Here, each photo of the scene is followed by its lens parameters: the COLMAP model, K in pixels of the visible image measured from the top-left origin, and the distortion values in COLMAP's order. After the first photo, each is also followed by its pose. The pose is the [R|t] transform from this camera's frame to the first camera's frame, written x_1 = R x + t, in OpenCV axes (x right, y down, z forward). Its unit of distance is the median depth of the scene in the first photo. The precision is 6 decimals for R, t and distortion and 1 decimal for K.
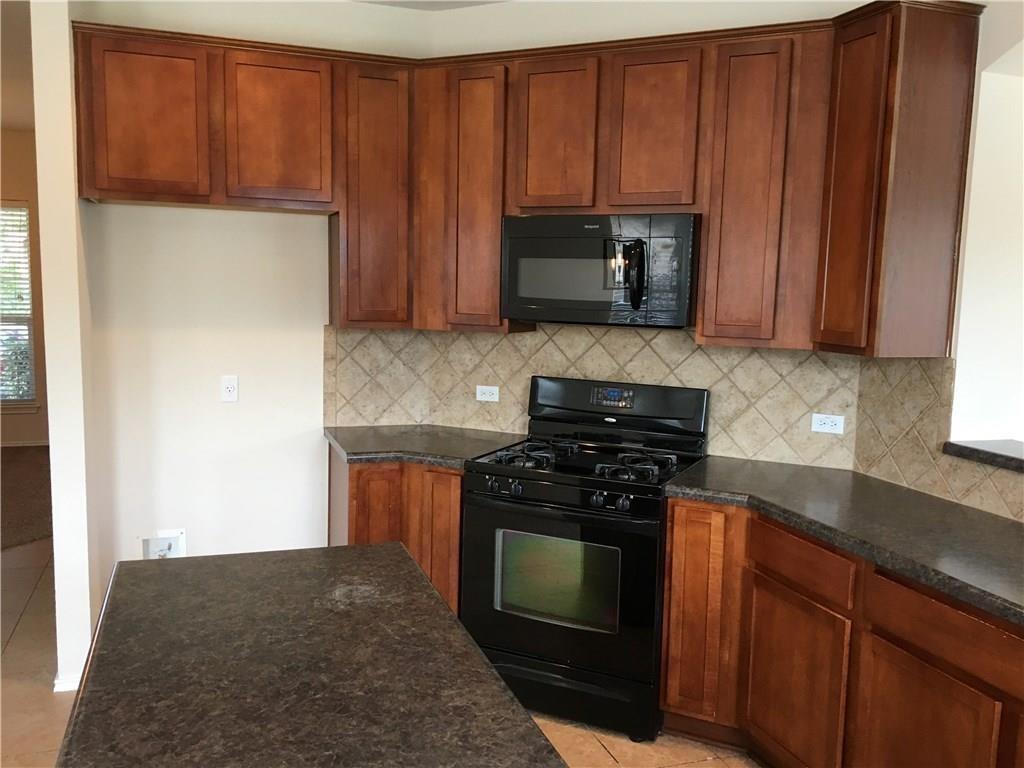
lens RADIAL K [[882.3, 0, 510.0], [0, 882.3, 388.9], [0, 0, 1]] dist [0.091564, -0.125319]
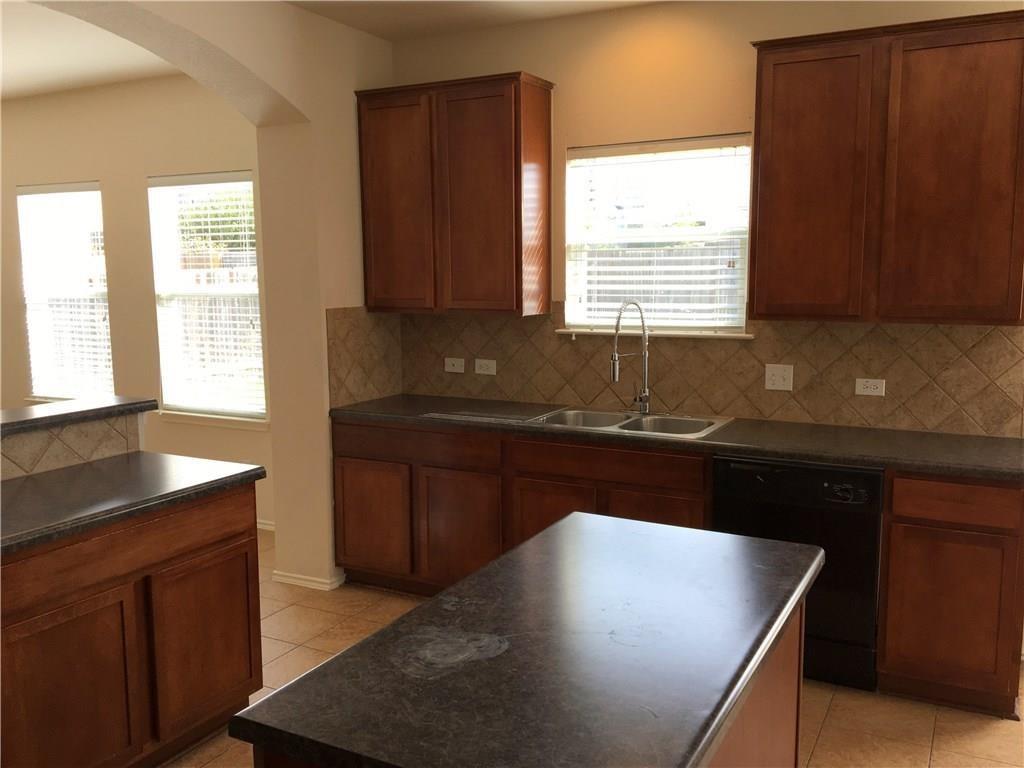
lens RADIAL K [[882.3, 0, 510.0], [0, 882.3, 388.9], [0, 0, 1]] dist [0.091564, -0.125319]
pose [[-0.674741, -0.117092, 0.728707, -0.426965], [0.080083, 0.969891, 0.229998, -0.103553], [-0.733697, 0.213546, -0.645048, 0.781415]]
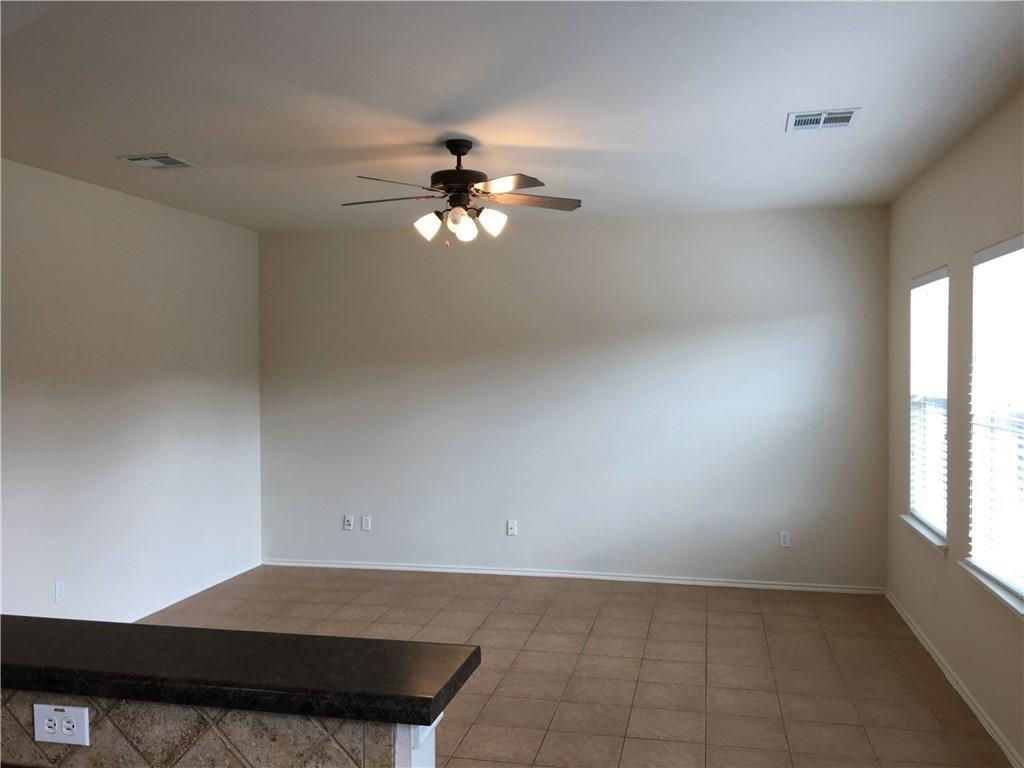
lens RADIAL K [[882.3, 0, 510.0], [0, 882.3, 388.9], [0, 0, 1]] dist [0.091564, -0.125319]
pose [[0.533993, -0.053899, 0.843769, 0.210887], [0.120710, 0.992603, -0.012988, -0.034553], [-0.836828, 0.108787, 0.536549, 0.174180]]
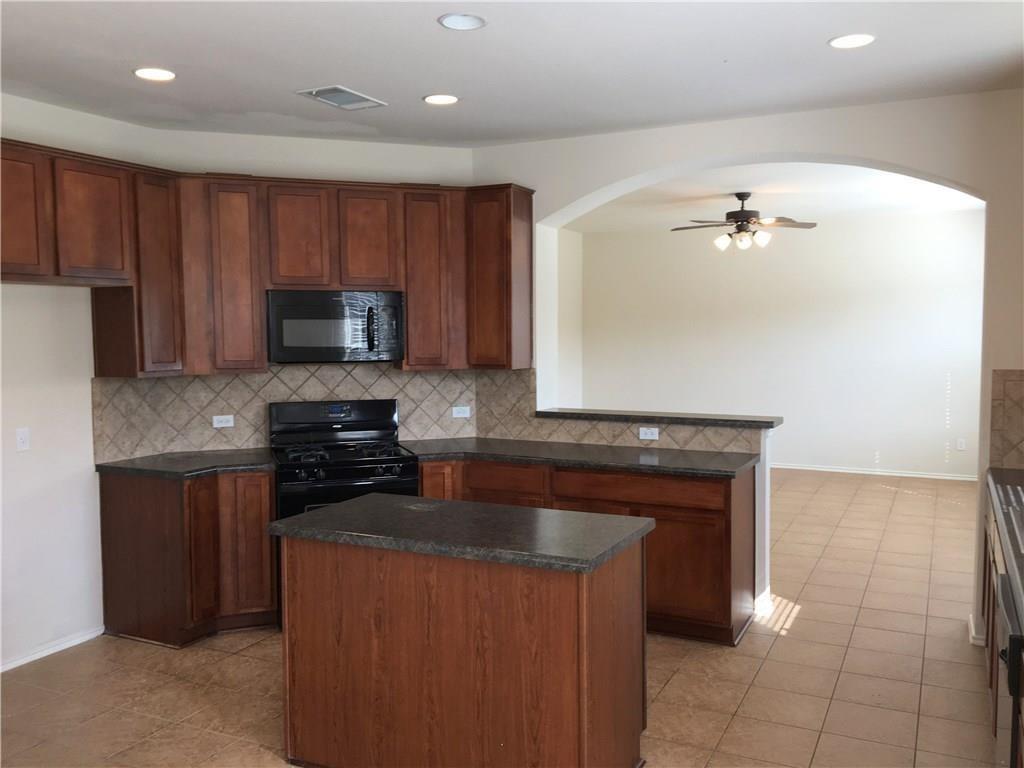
lens RADIAL K [[882.3, 0, 510.0], [0, 882.3, 388.9], [0, 0, 1]] dist [0.091564, -0.125319]
pose [[0.716986, -0.081627, 0.692292, -0.718297], [0.108127, 0.994123, 0.005232, -0.003789], [-0.688651, 0.071104, 0.721598, -0.279513]]
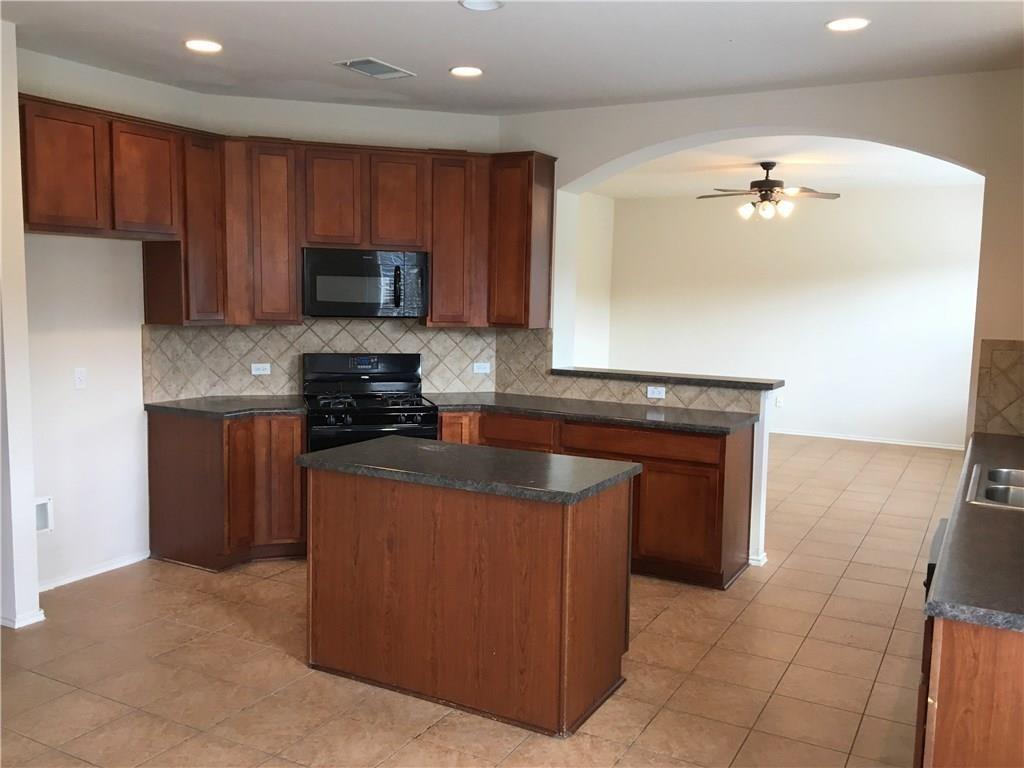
lens RADIAL K [[882.3, 0, 510.0], [0, 882.3, 388.9], [0, 0, 1]] dist [0.091564, -0.125319]
pose [[0.748736, -0.086955, 0.657141, -0.757142], [0.079831, 0.995972, 0.040832, 0.012332], [-0.658044, 0.021888, 0.752661, -0.376186]]
